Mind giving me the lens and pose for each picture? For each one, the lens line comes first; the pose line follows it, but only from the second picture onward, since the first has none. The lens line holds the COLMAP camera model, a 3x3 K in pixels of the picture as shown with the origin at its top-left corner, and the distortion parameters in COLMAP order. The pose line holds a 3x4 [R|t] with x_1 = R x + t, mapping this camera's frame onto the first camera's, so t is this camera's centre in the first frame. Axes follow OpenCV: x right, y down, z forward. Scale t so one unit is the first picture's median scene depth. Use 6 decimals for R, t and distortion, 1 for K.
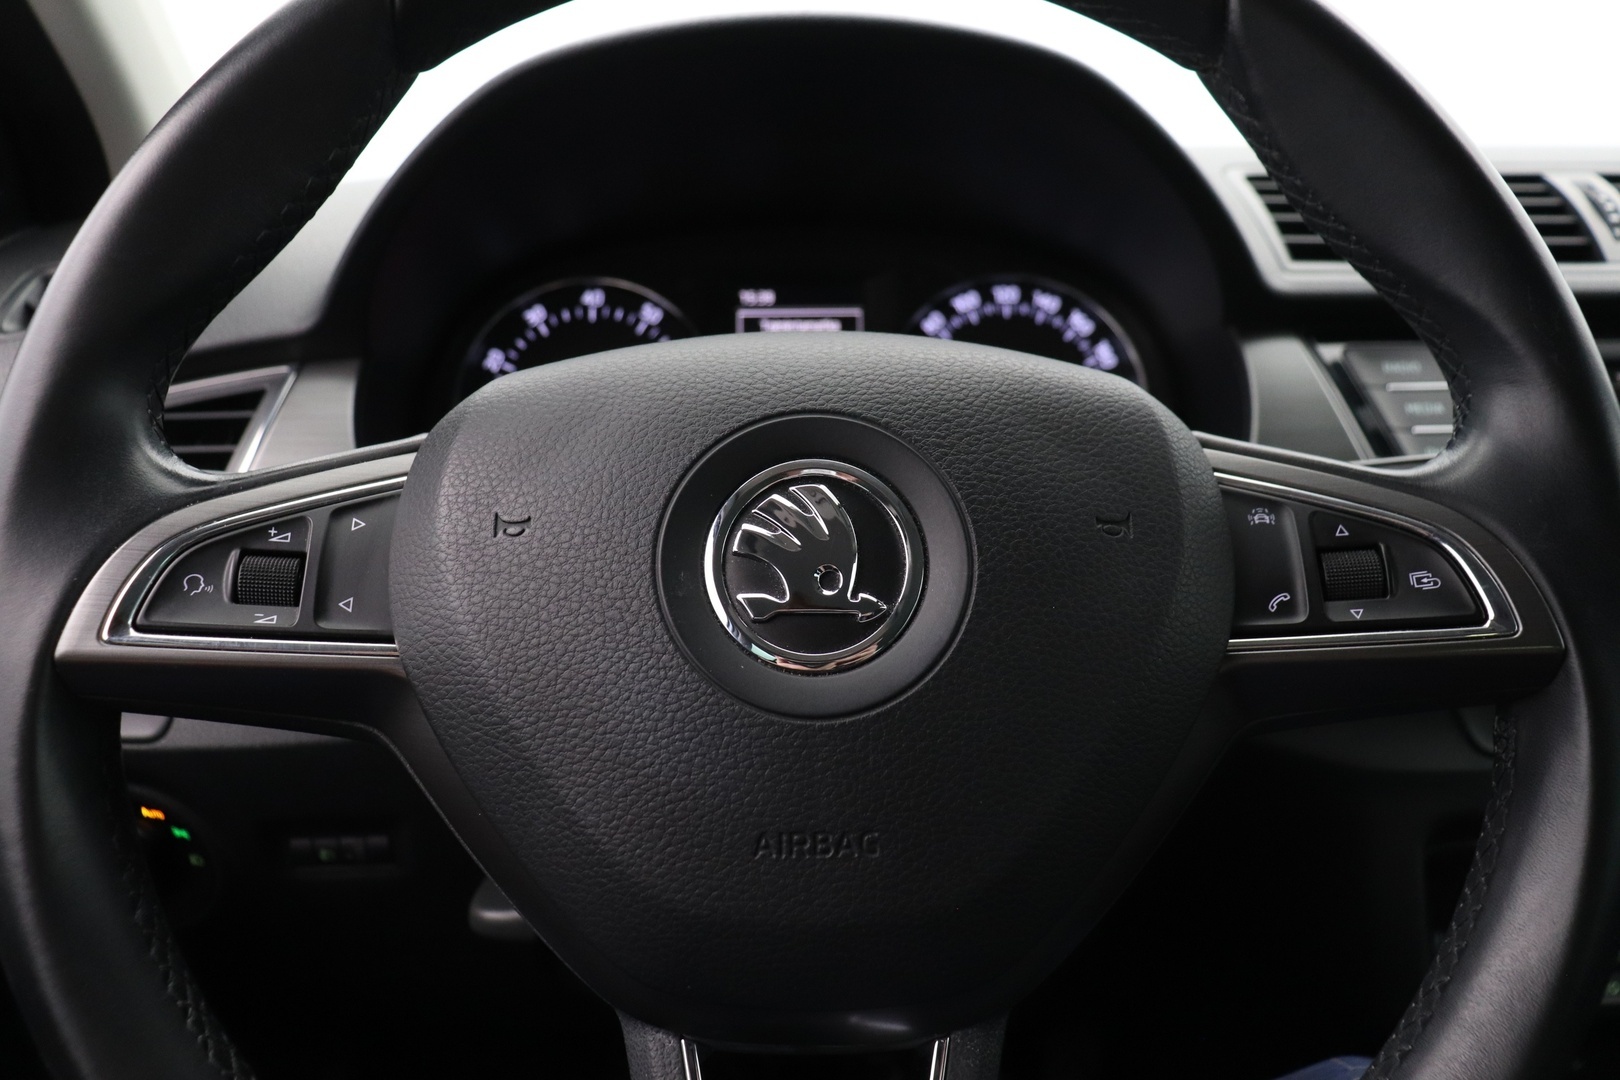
lens RADIAL K [[1384.6, 0, 814.3], [0, 1384.6, 536.5], [0, 0, 1]] dist [-0.162457, 0.147504]
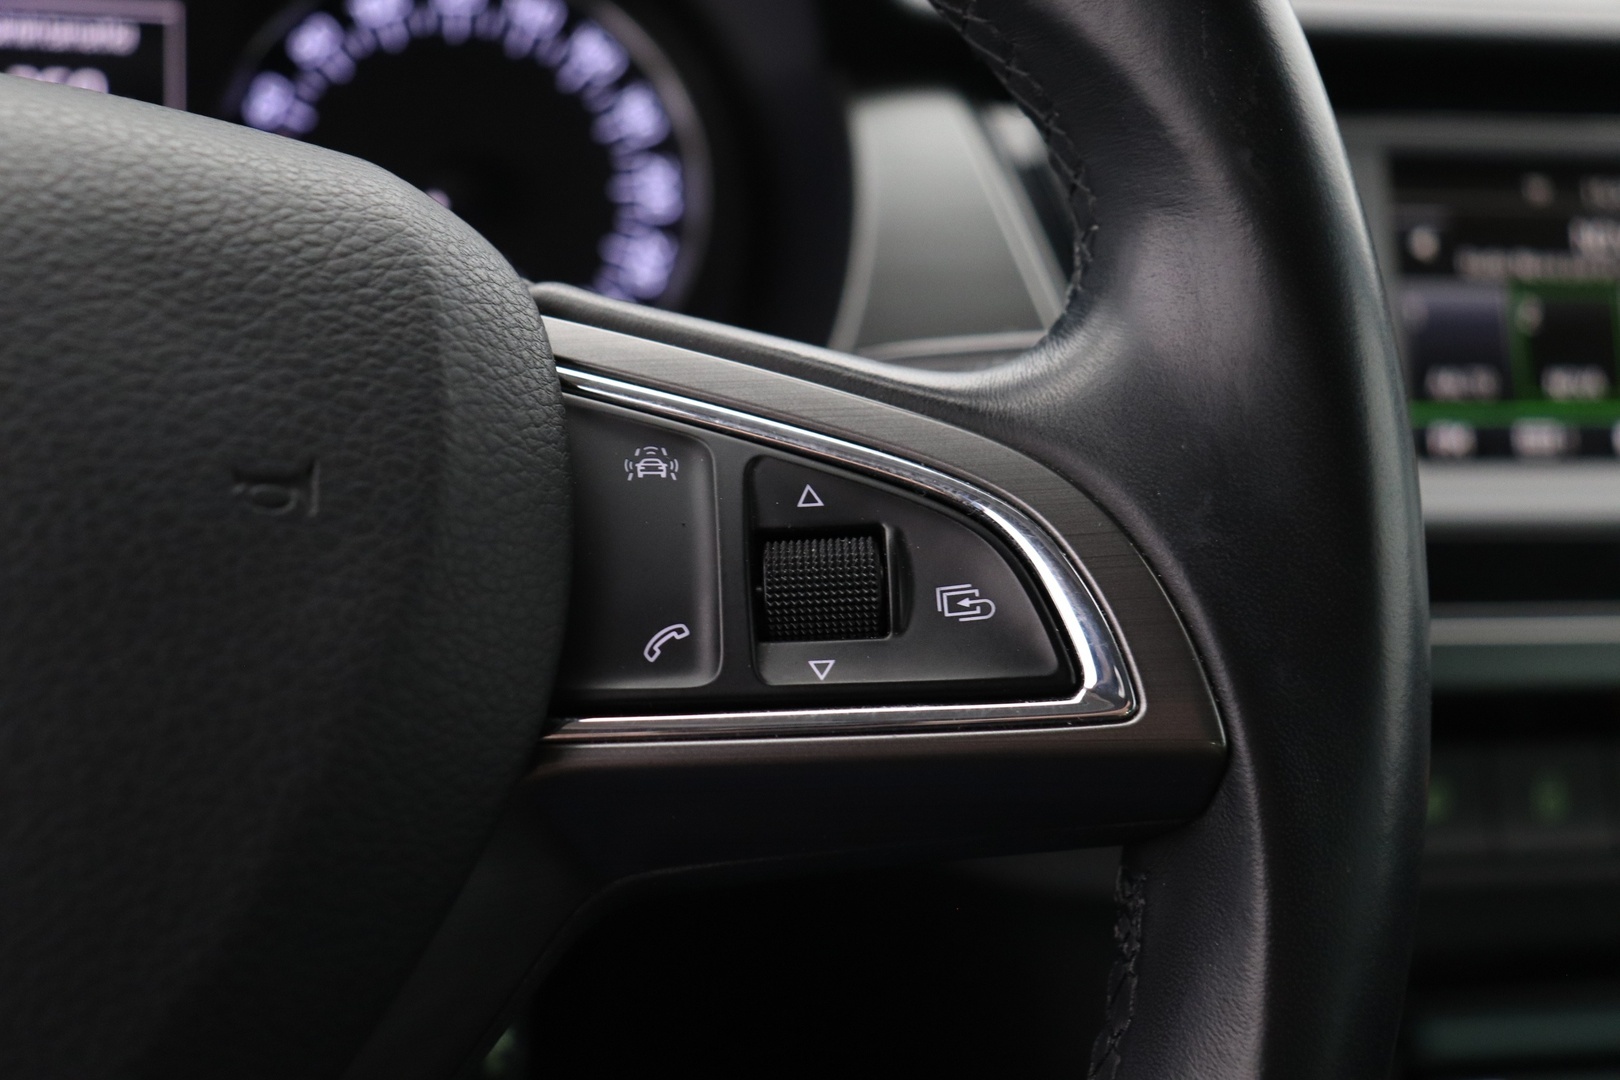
lens RADIAL K [[2197.9, 0, 808.6], [0, 2197.9, 538.0], [0, 0, 1]] dist [-0.031908, 0.000000]
pose [[0.987147, 0.014140, 0.159186, 0.267378], [-0.024850, 0.997544, 0.065489, -0.042815], [-0.157869, -0.068603, 0.985074, 0.214571]]
